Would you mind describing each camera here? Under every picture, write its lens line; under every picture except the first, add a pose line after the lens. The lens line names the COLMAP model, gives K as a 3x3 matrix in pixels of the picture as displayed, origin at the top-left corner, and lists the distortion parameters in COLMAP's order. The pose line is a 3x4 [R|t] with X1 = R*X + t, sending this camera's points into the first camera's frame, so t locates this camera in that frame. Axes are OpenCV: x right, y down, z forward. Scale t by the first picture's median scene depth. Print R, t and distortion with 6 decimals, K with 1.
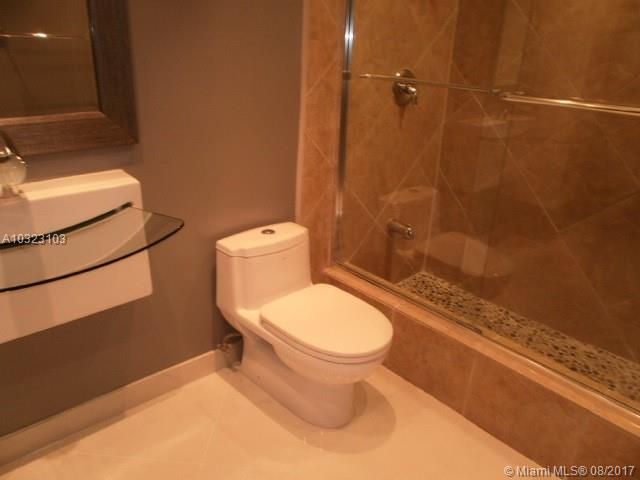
lens RADIAL K [[510.0, 0, 320.0], [0, 510.0, 240.0], [0, 0, 1]] dist [-0.190867, 0.295518]
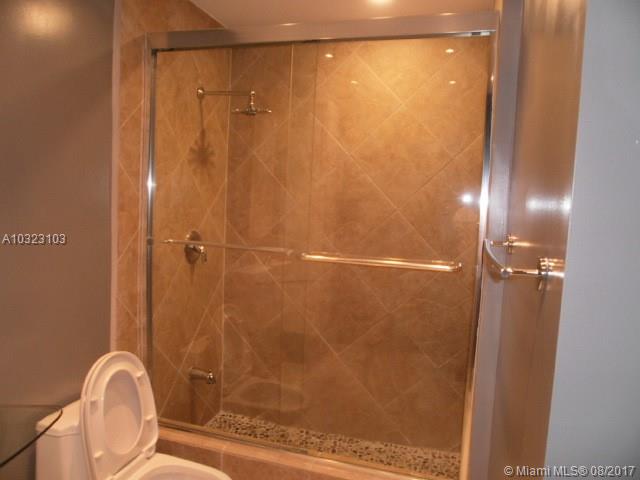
lens RADIAL K [[510.0, 0, 320.0], [0, 510.0, 240.0], [0, 0, 1]] dist [-0.190867, 0.295518]
pose [[0.849364, -0.042962, 0.526056, -0.186075], [0.178205, 0.961497, -0.209204, -0.033926], [-0.496814, 0.271436, 0.824317, -0.074449]]
